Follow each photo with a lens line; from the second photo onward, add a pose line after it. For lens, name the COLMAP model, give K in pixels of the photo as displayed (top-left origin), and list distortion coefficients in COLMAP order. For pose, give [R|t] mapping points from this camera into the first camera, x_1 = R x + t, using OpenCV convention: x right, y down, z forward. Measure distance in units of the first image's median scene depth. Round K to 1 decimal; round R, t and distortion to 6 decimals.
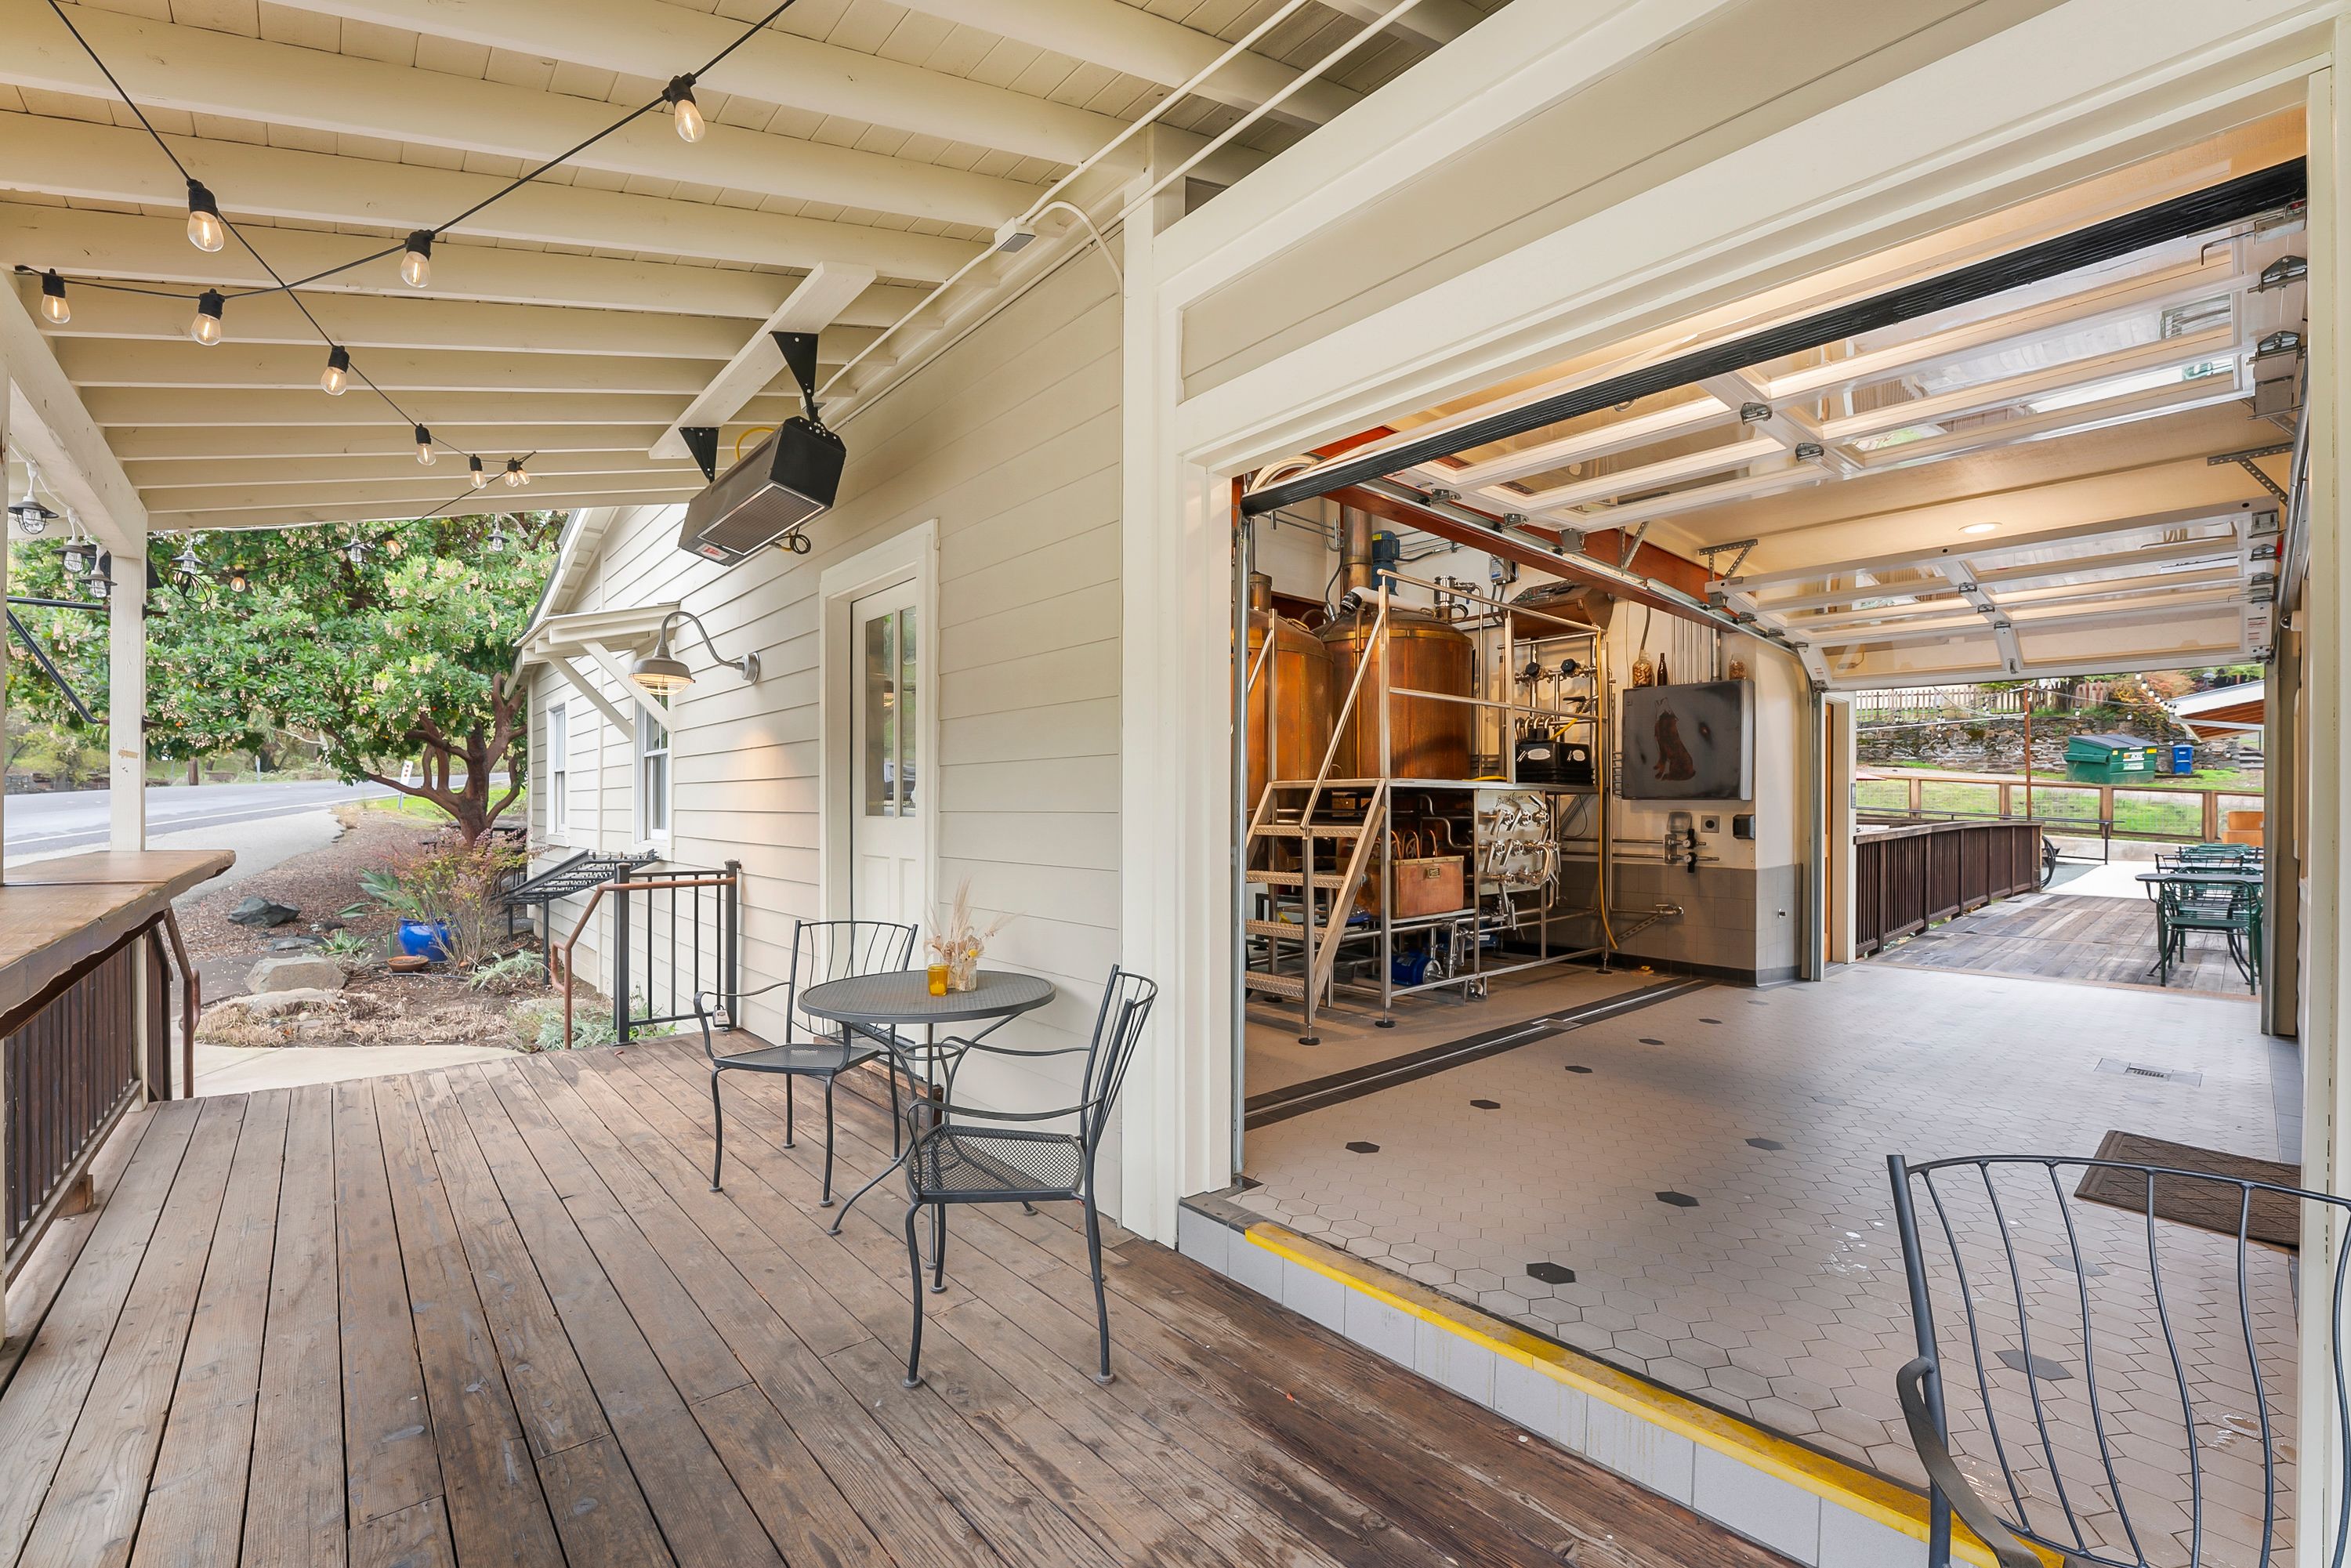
lens RADIAL K [[978.8, 0, 1172.7], [0, 978.8, 805.3], [0, 0, 1]] dist [-0.016761, 0.003300]
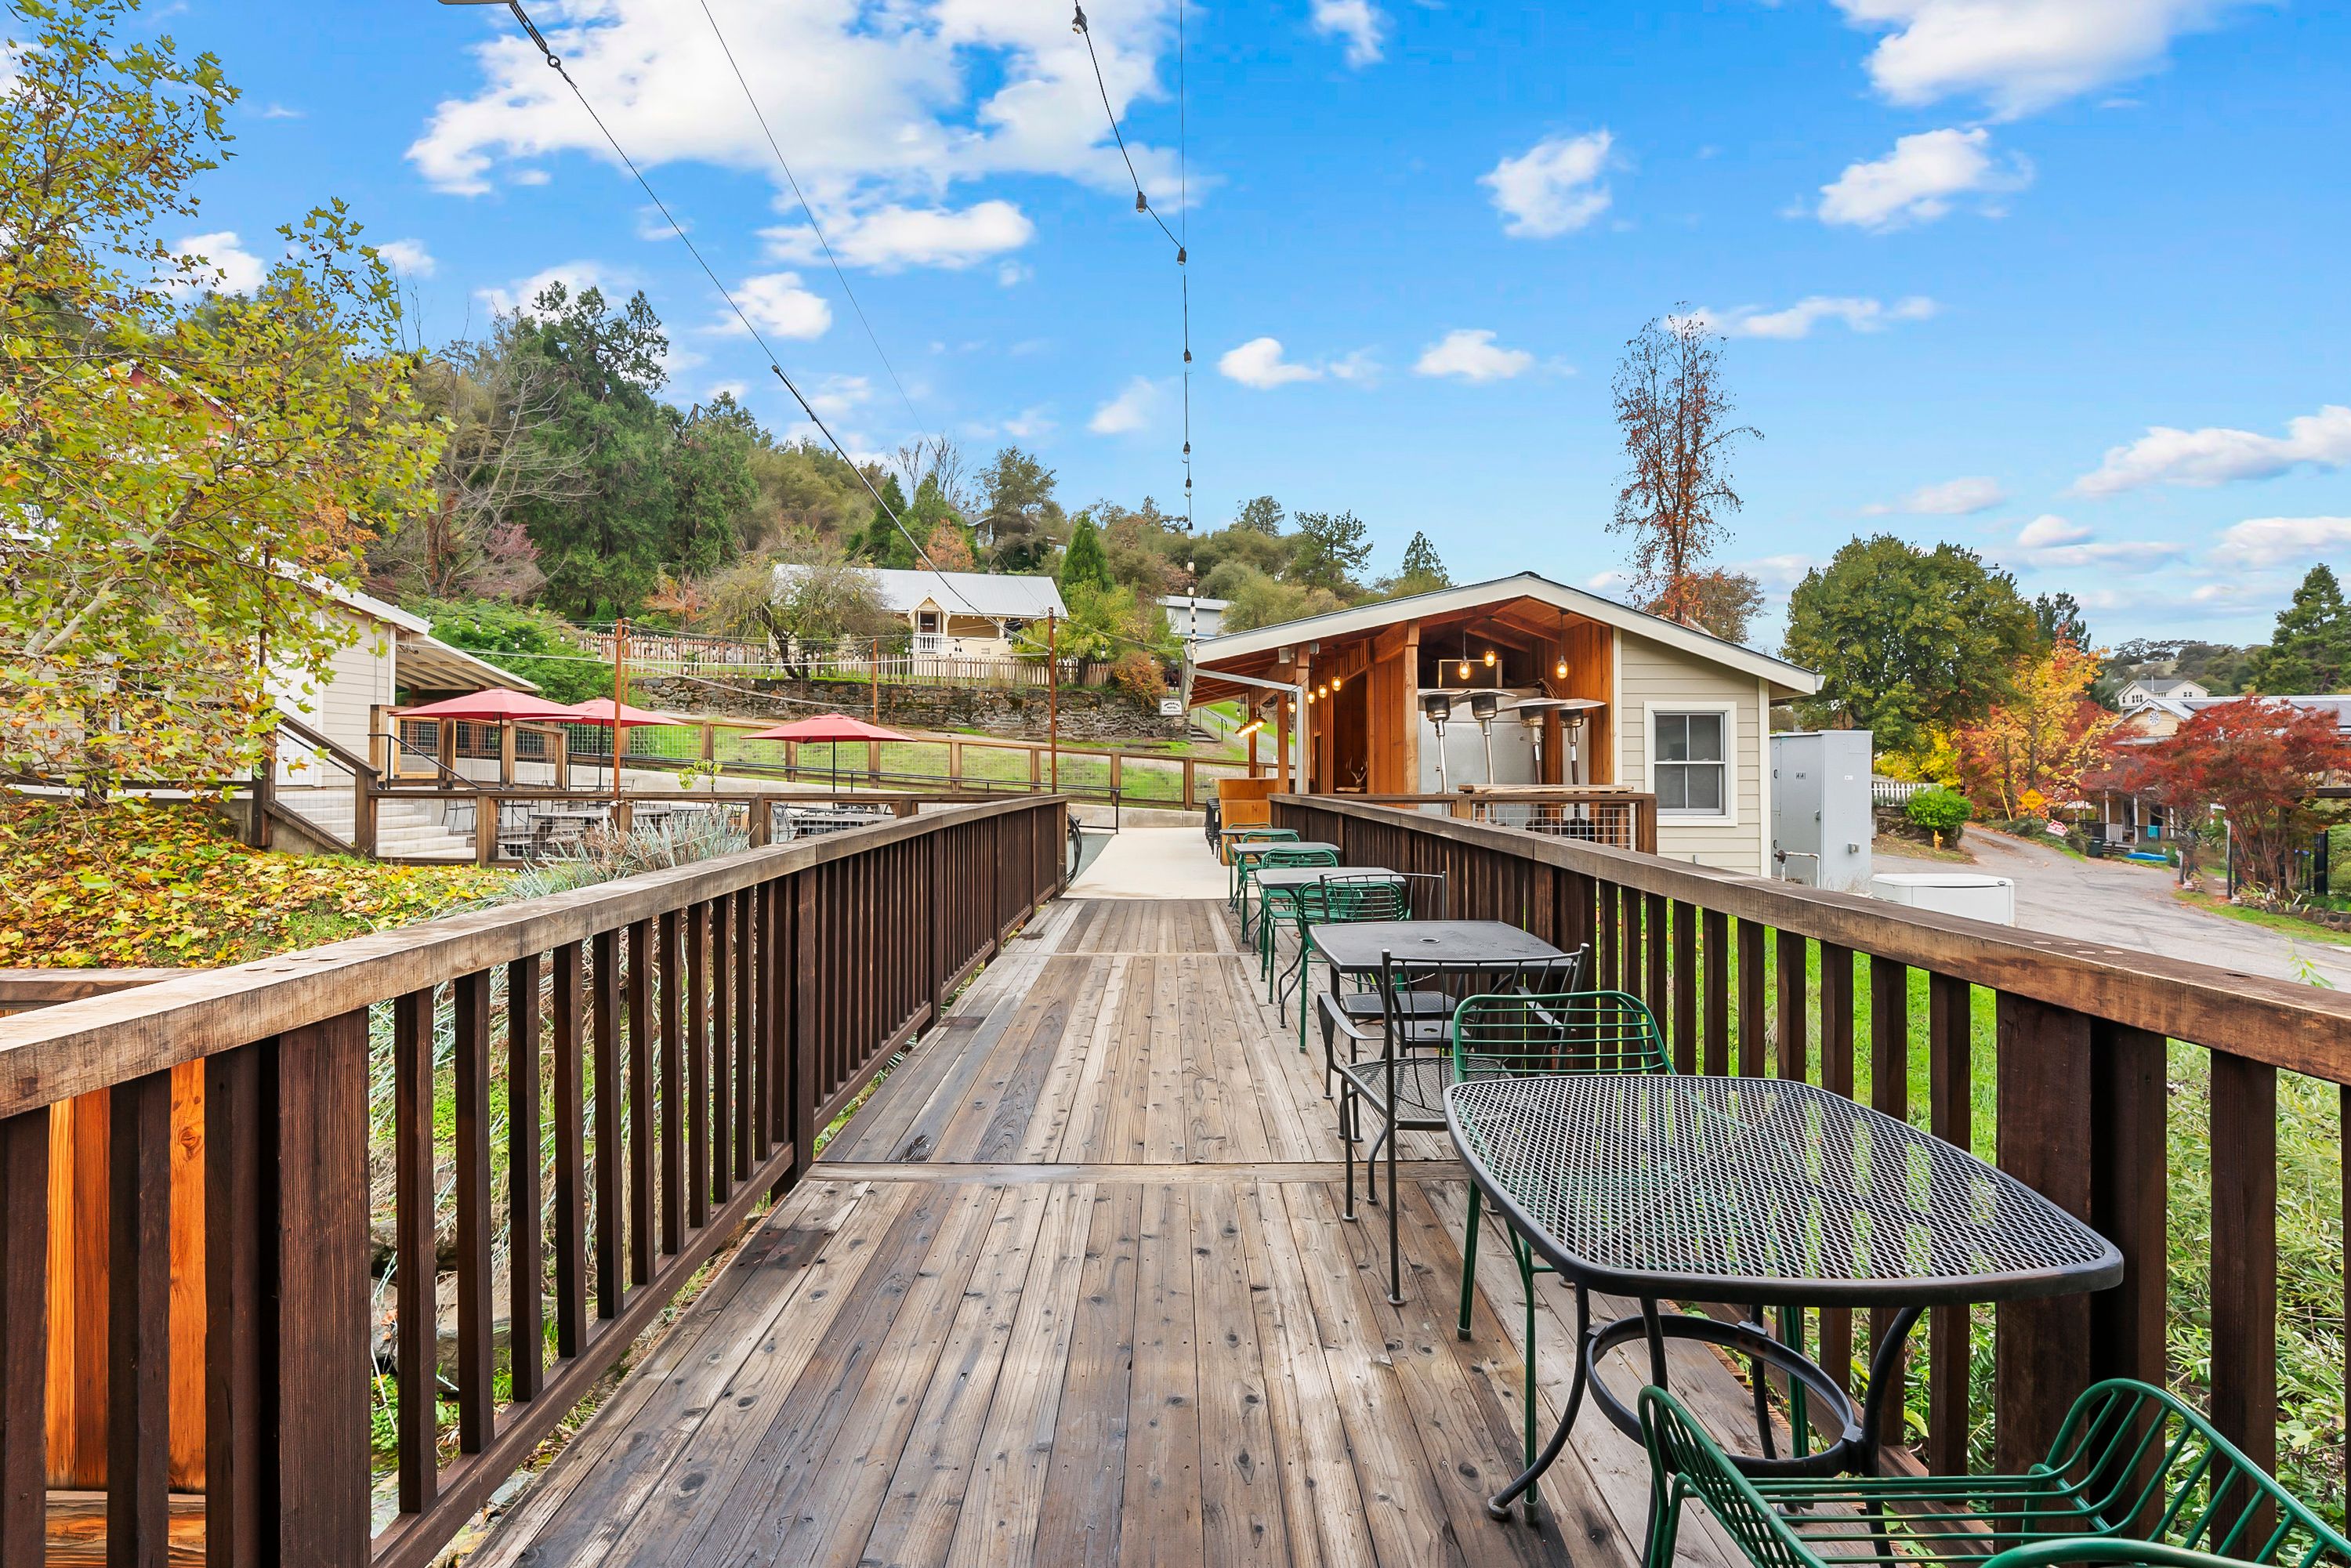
lens RADIAL K [[982.1, 0, 1179.3], [0, 982.1, 759.3], [0, 0, 1]] dist [-0.002553, 0.000066]
pose [[0.654224, 0.009630, 0.756239, 0.154017], [-0.002290, 0.999940, -0.010752, -0.002454], [-0.756297, 0.005302, 0.654207, 0.186450]]
